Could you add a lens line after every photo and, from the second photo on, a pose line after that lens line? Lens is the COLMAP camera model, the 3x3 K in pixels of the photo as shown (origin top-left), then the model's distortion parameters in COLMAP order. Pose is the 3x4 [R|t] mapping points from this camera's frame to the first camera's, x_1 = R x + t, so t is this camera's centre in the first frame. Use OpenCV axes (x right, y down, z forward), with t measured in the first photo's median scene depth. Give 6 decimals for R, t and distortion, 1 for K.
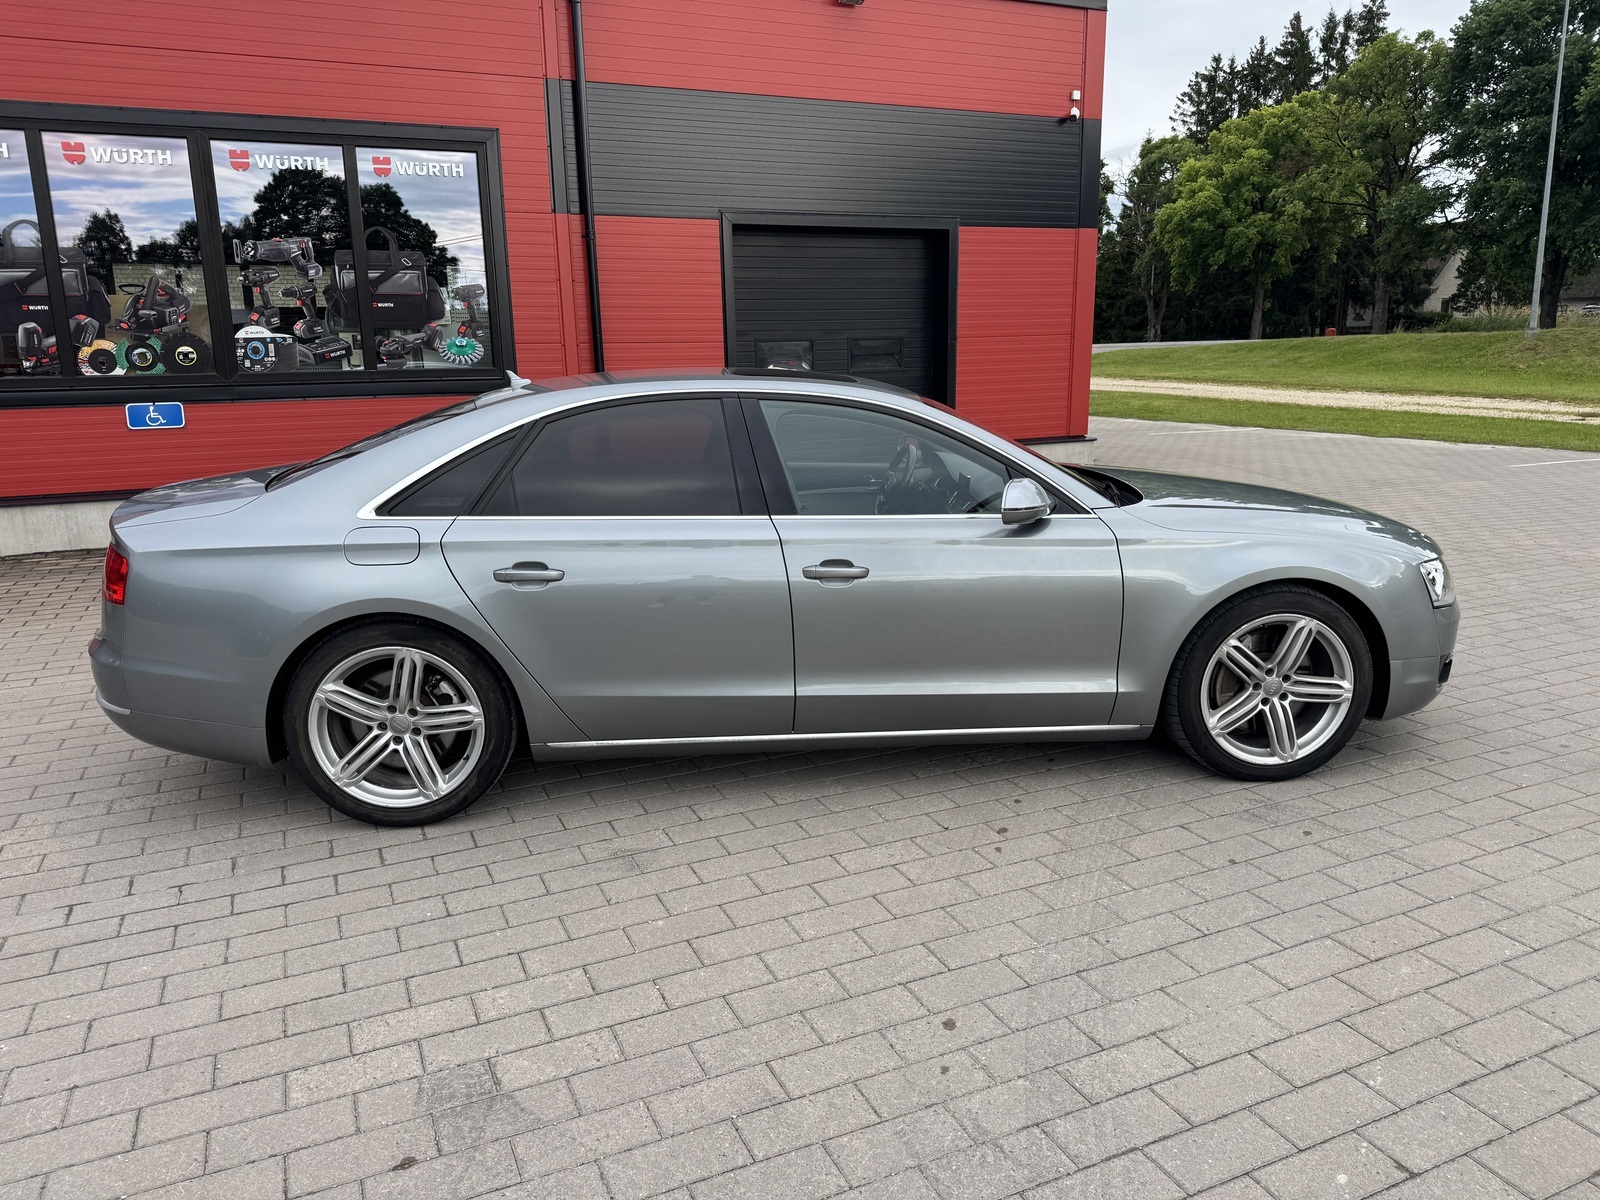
lens RADIAL K [[1116.0, 0, 800.0], [0, 1116.0, 600.0], [0, 0, 1]] dist [0.081877, -0.109718]
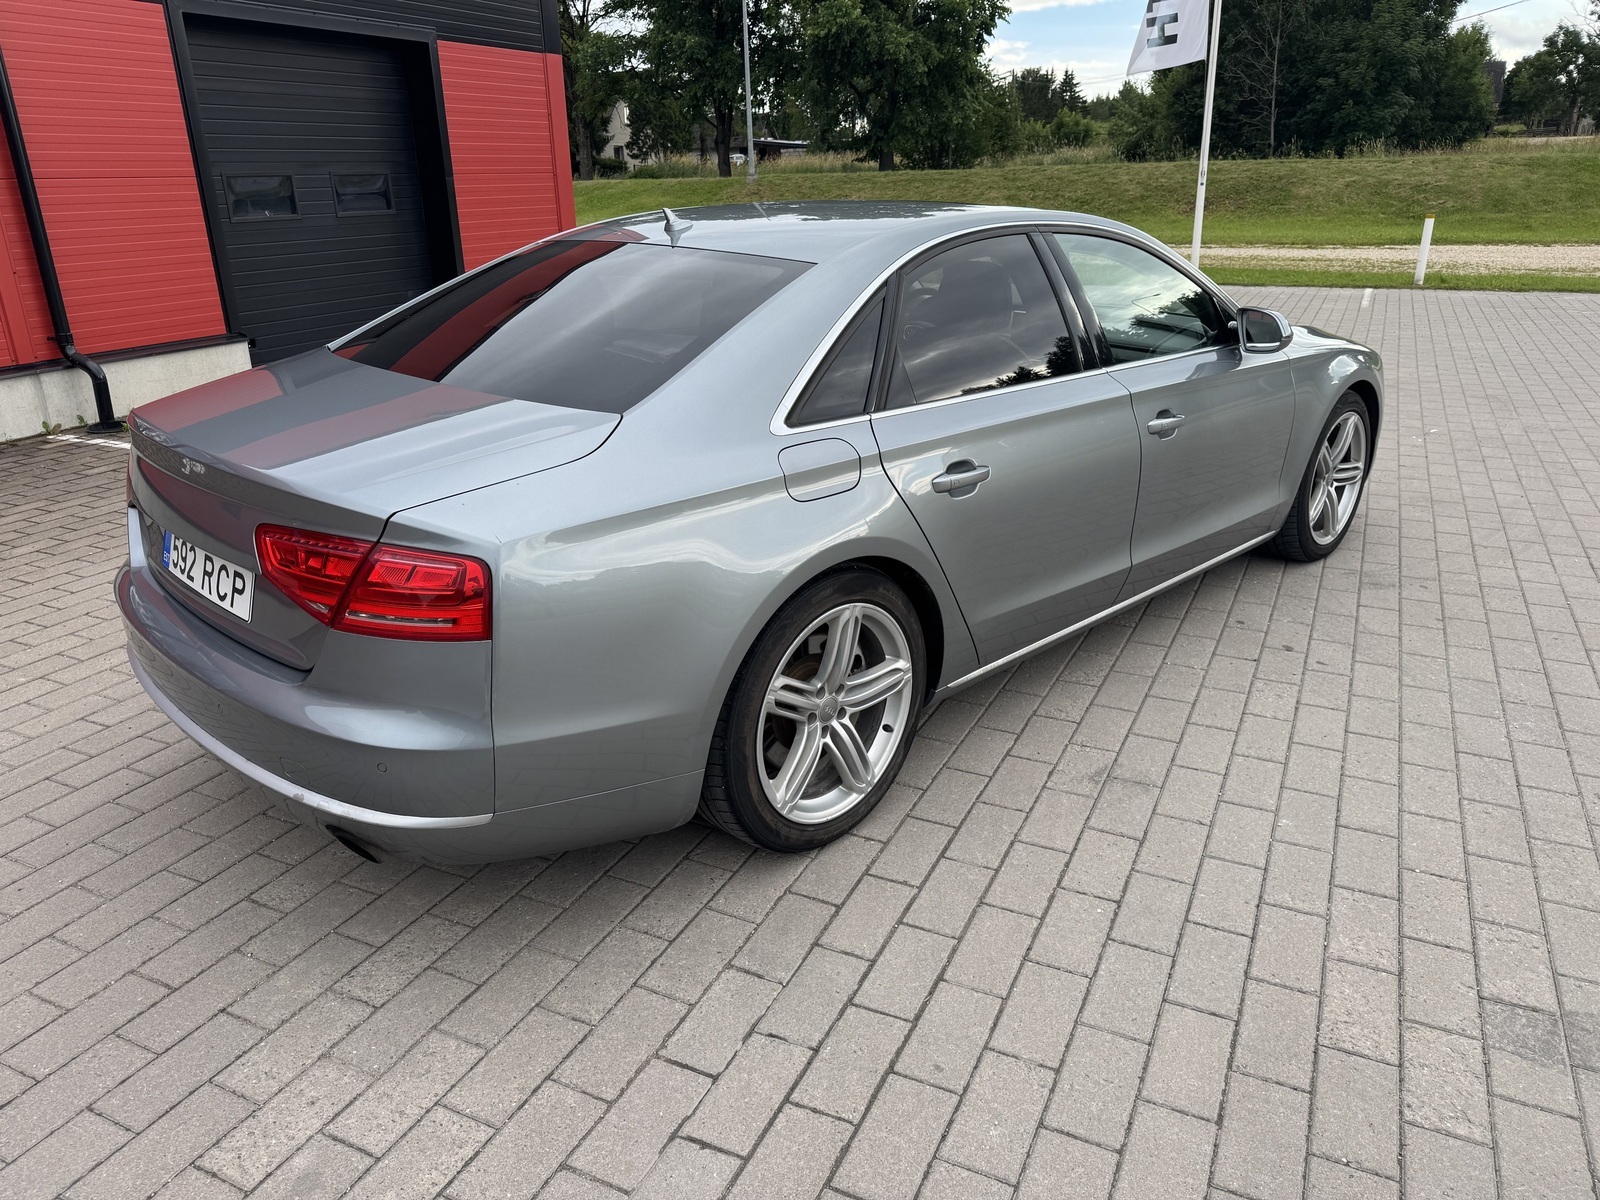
lens RADIAL K [[1122.6, 0, 800.0], [0, 1122.6, 600.0], [0, 0, 1]] dist [0.073314, -0.113498]
pose [[0.768413, -0.219937, 0.600973, -0.334582], [0.144371, 0.974456, 0.172025, -0.036479], [-0.623457, -0.045423, 0.780537, 0.190269]]
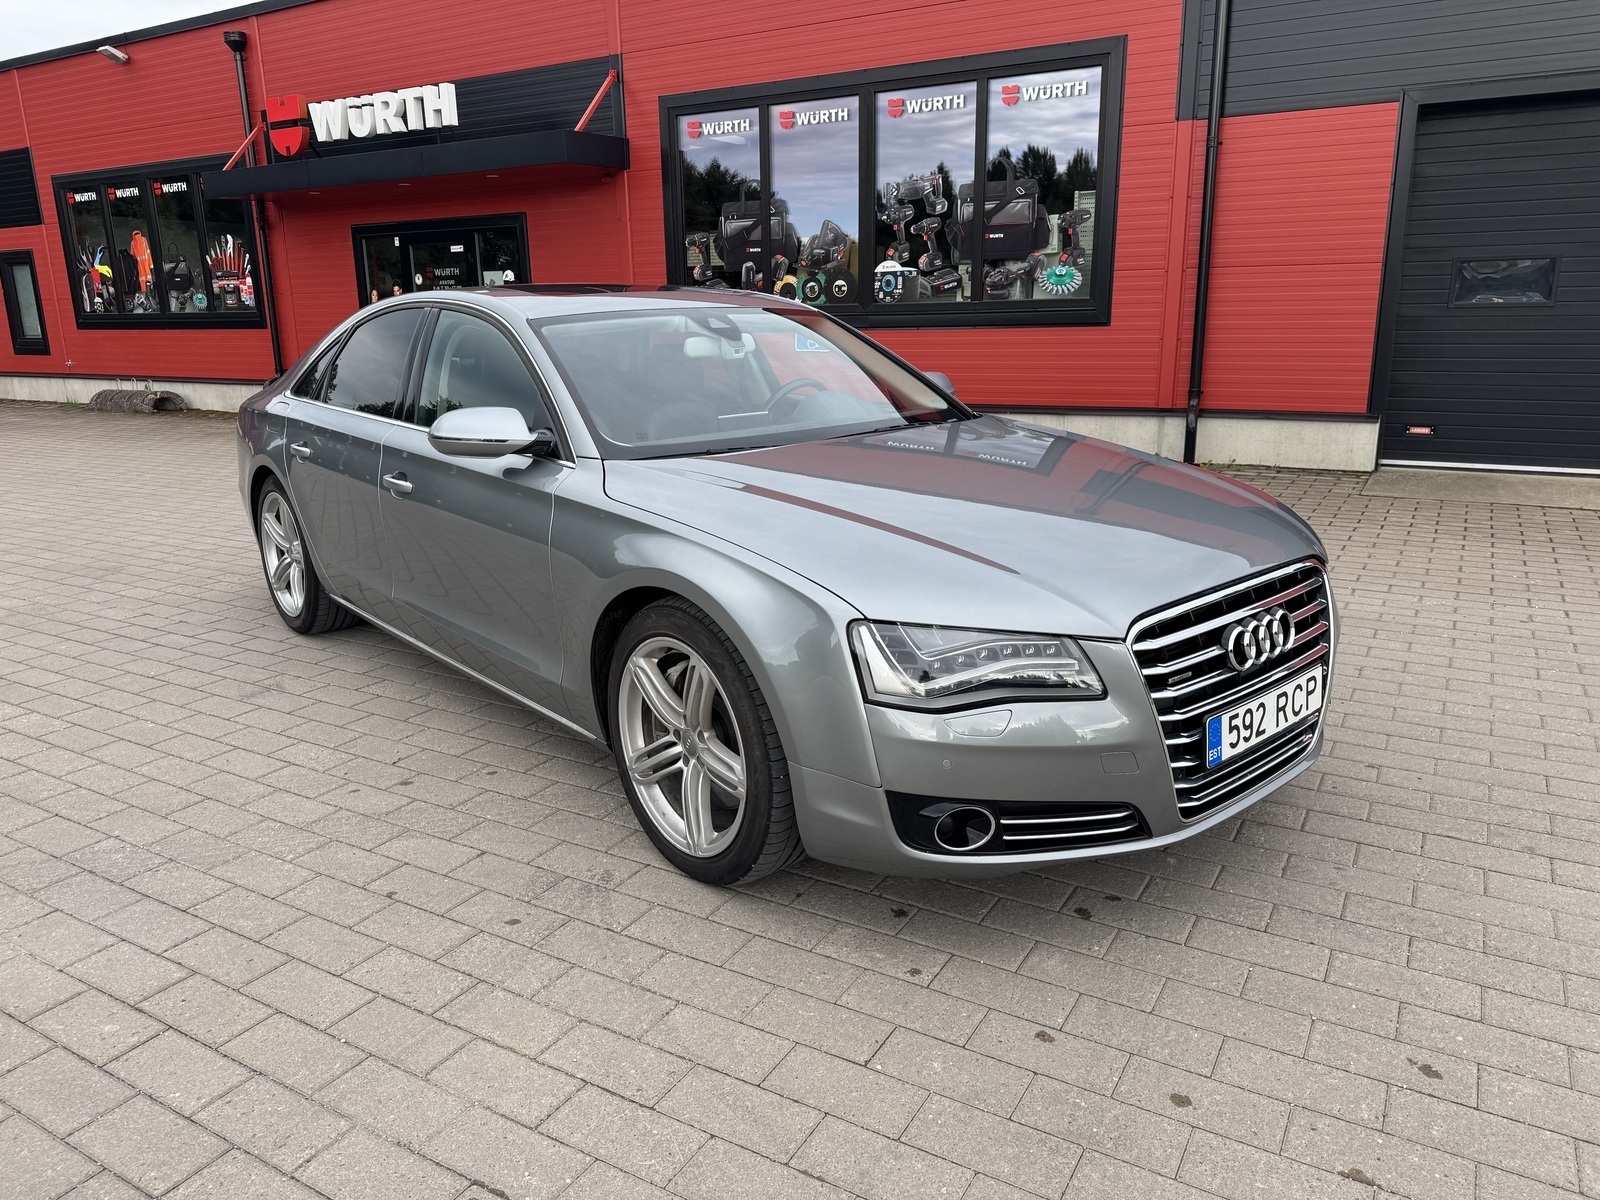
lens RADIAL K [[1122.6, 0, 800.0], [0, 1122.6, 600.0], [0, 0, 1]] dist [0.073314, -0.113498]
pose [[0.576572, 0.213624, -0.788625, 0.447453], [-0.175492, 0.975066, 0.135824, -0.052358], [0.797977, 0.060086, 0.599685, 0.288053]]
